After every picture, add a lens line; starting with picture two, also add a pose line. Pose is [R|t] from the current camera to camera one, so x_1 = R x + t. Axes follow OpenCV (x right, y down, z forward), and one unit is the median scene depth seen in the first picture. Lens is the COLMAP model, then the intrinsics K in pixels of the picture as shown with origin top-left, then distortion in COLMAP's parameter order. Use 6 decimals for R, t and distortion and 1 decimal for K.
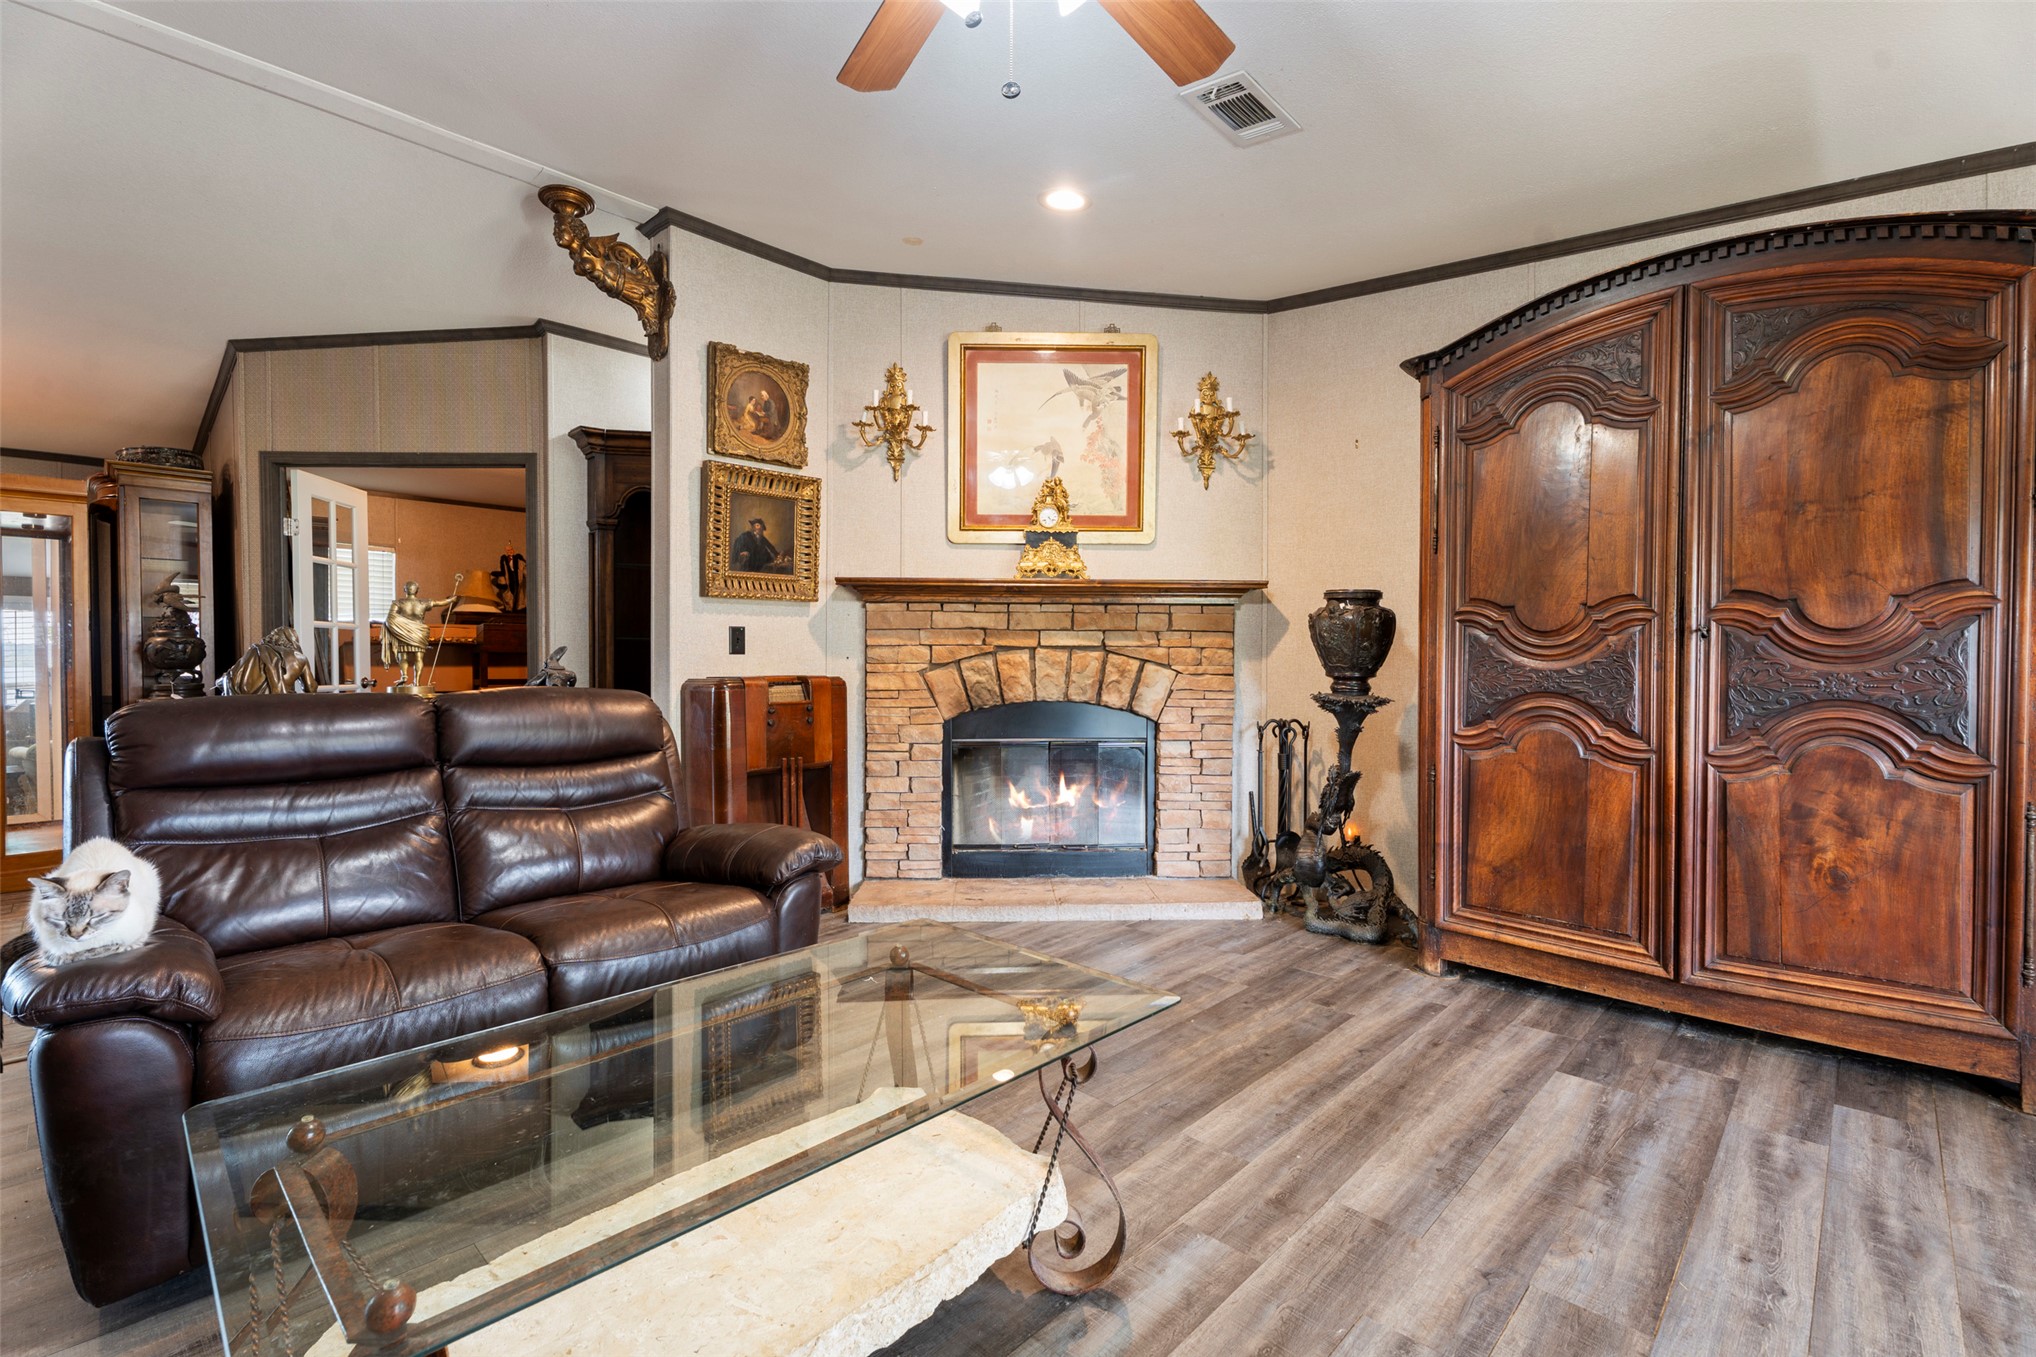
lens RADIAL K [[919.8, 0, 1021.8], [0, 919.8, 666.3], [0, 0, 1]] dist [0.000503, 0.000018]
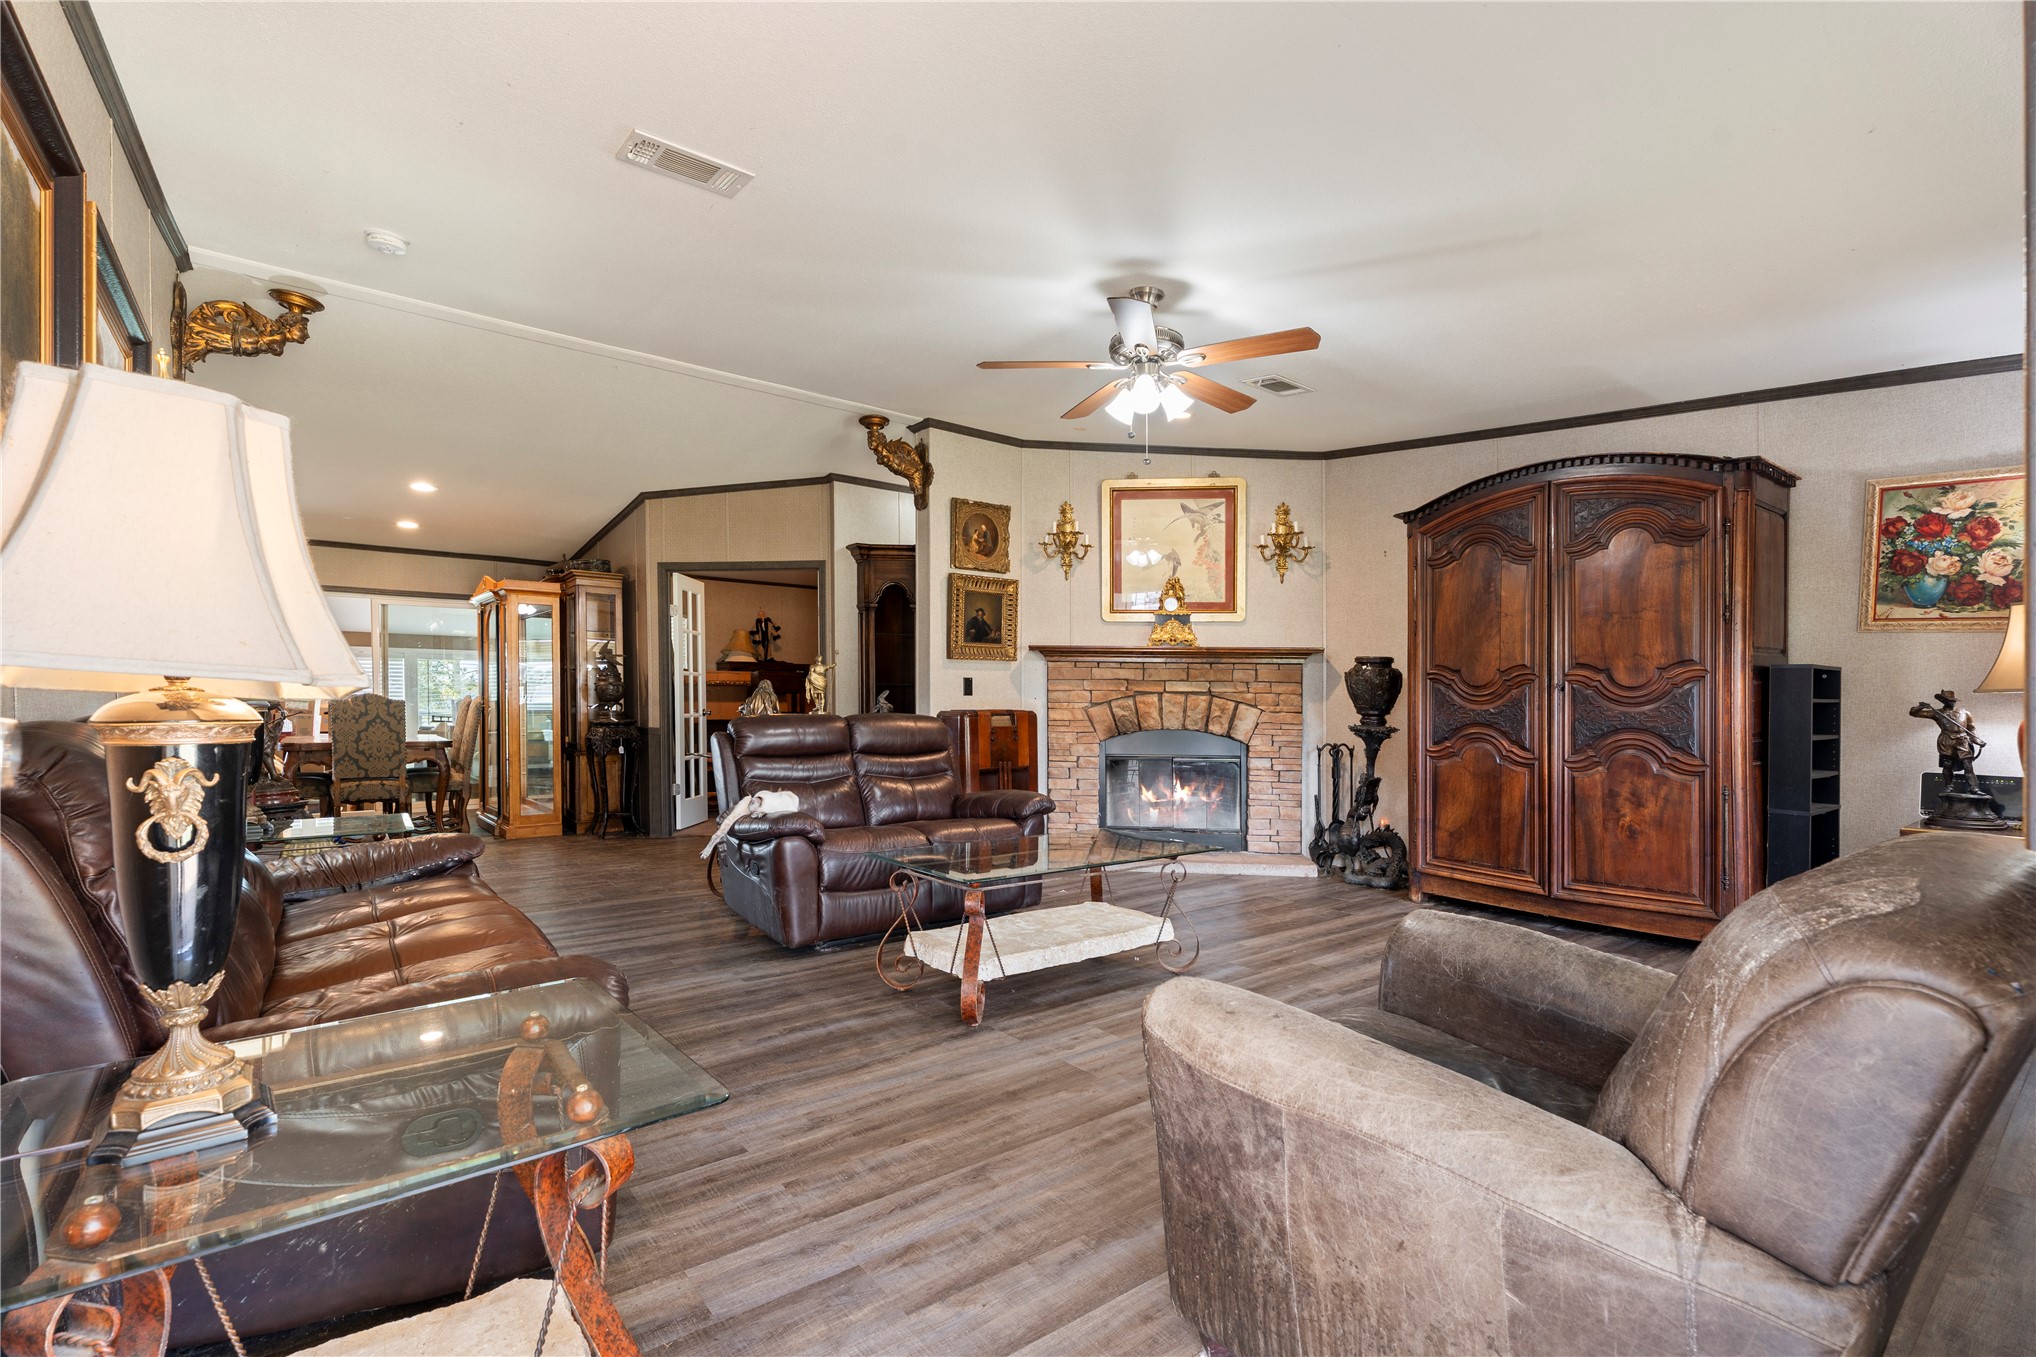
lens RADIAL K [[914.5, 0, 1000.3], [0, 914.5, 614.4], [0, 0, 1]] dist [-0.000027, -0.000040]
pose [[0.986342, -0.005866, -0.164607, 0.001066], [-0.010868, 0.994870, -0.100576, 0.005672], [0.164352, 0.100991, 0.981218, -0.528120]]
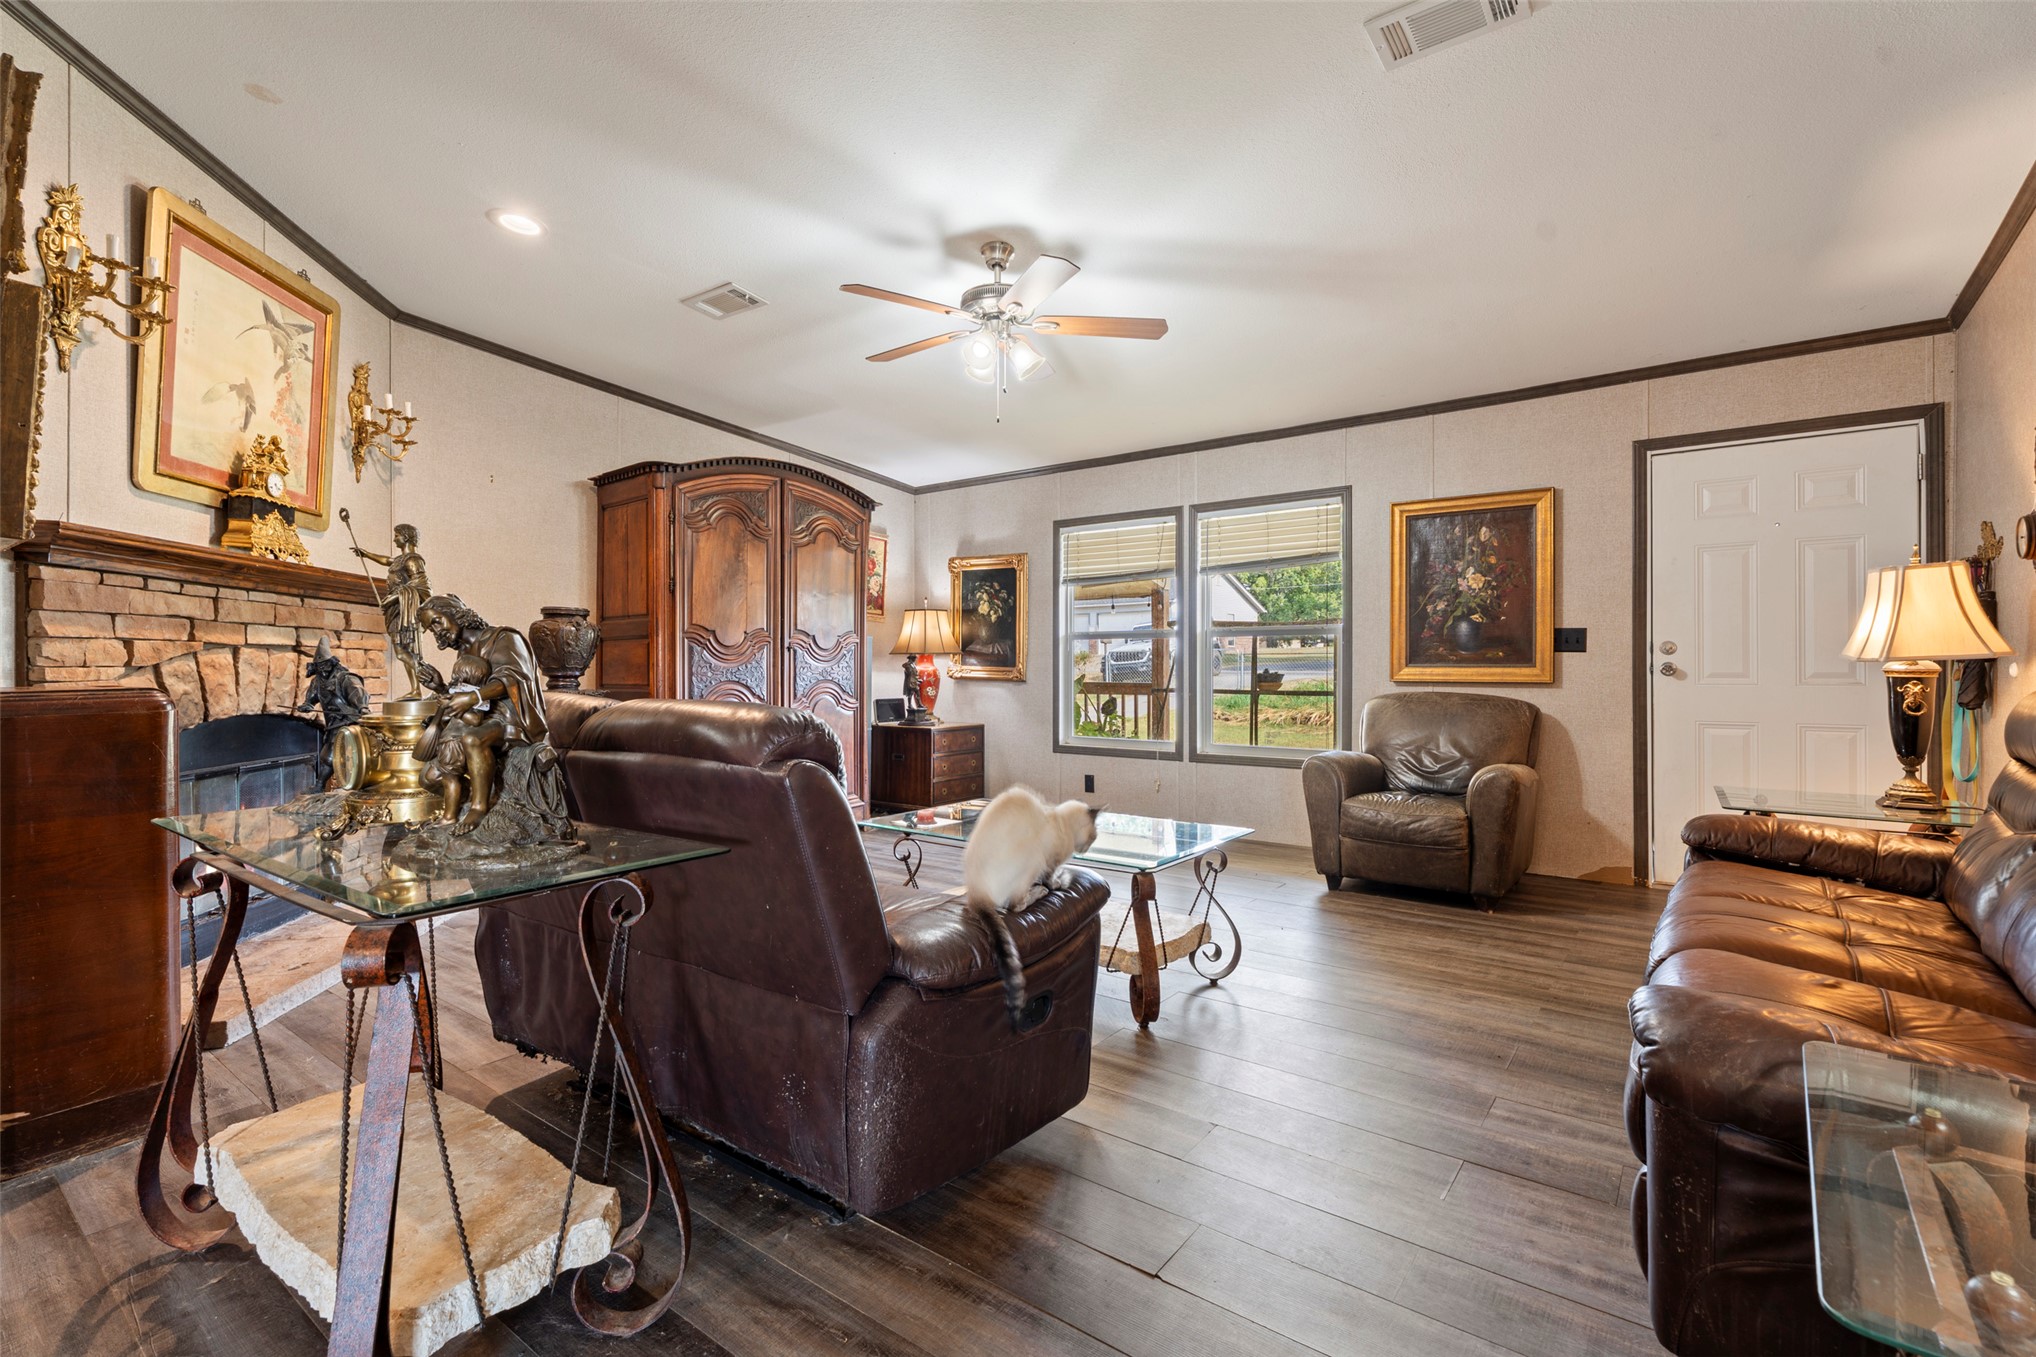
lens RADIAL K [[919.8, 0, 1021.8], [0, 919.8, 666.3], [0, 0, 1]] dist [0.000503, 0.000018]
pose [[-0.112389, -0.003928, 0.993657, -0.874353], [0.004614, 0.999979, 0.004475, -0.003743], [-0.993654, 0.005087, -0.112369, 0.456438]]
